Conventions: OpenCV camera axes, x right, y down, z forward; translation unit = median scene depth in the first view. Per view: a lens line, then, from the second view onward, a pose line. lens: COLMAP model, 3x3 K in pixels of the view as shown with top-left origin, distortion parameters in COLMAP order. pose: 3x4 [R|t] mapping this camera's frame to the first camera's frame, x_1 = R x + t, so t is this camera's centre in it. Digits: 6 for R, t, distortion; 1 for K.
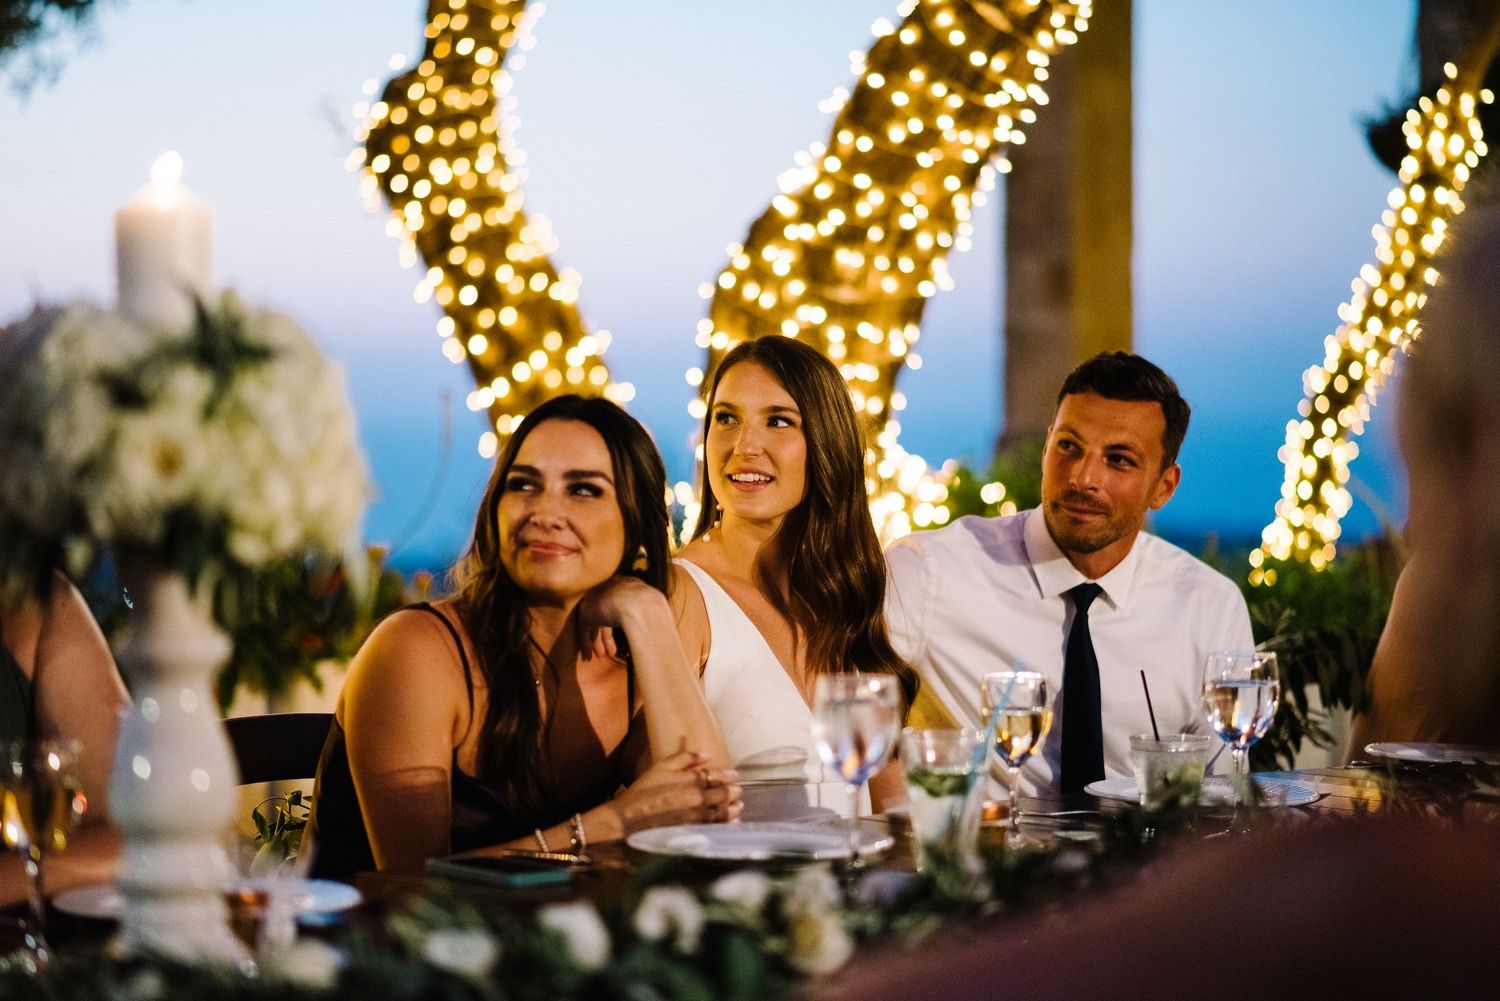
lens RADIAL K [[3246.2, 0, 750.0], [0, 3246.2, 500.5], [0, 0, 1]] dist [-0.031444, 0.013782]
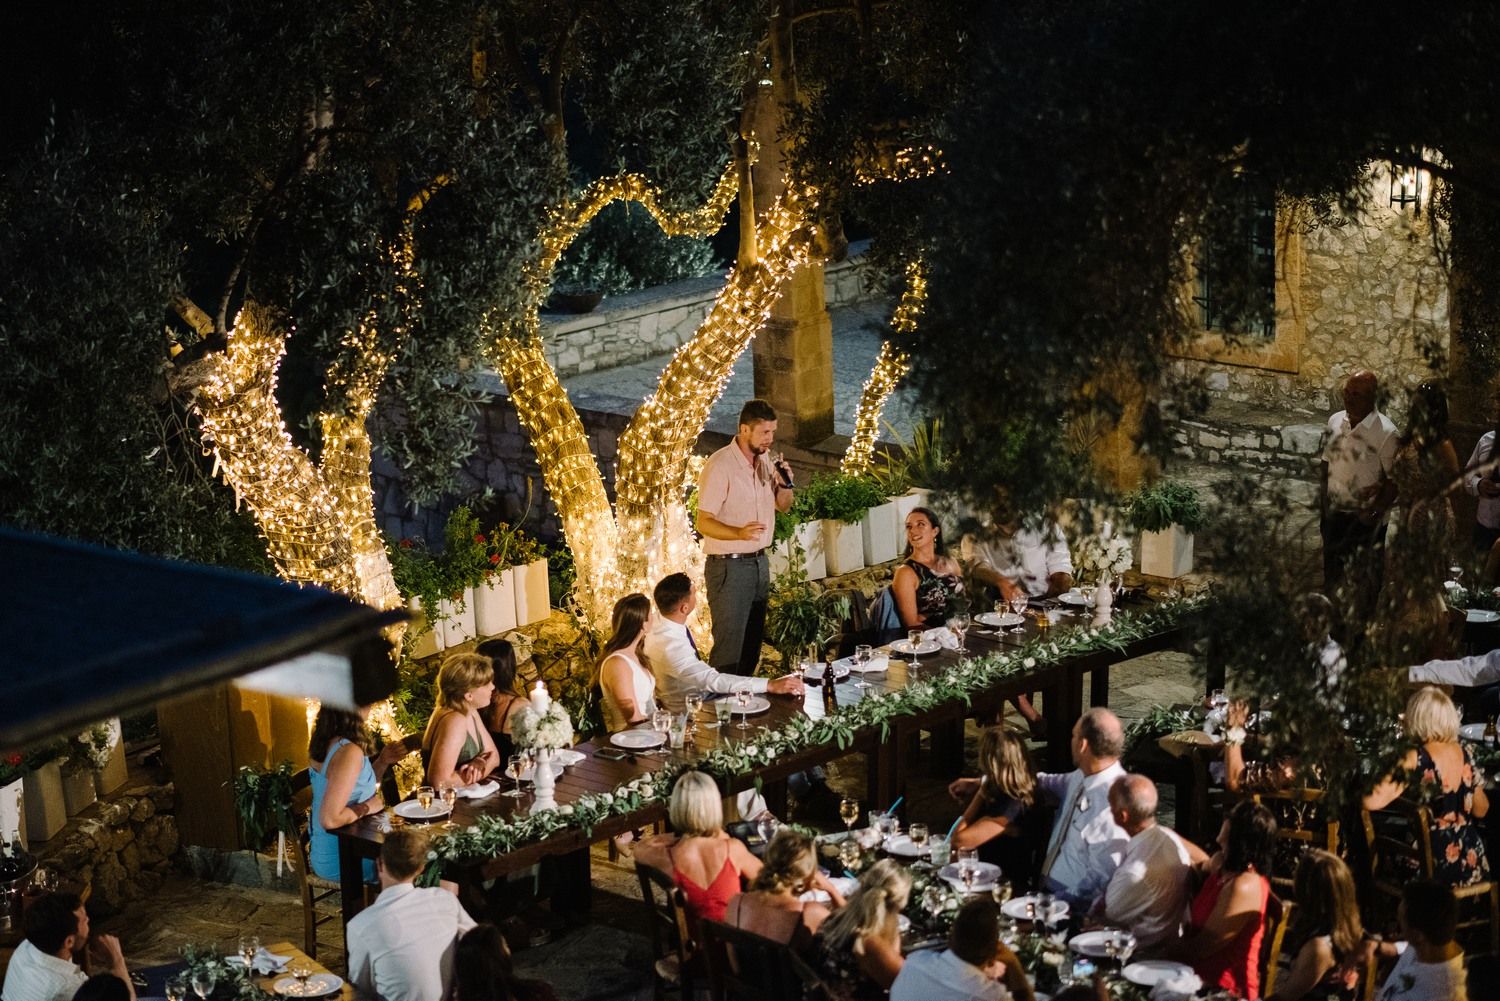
lens RADIAL K [[3246.2, 0, 750.0], [0, 3246.2, 500.5], [0, 0, 1]] dist [-0.031444, 0.013782]
pose [[0.999259, -0.029340, 0.024909, 0.030147], [0.022624, 0.971355, 0.236553, -0.698244], [-0.031136, -0.235815, 0.971299, -1.826528]]
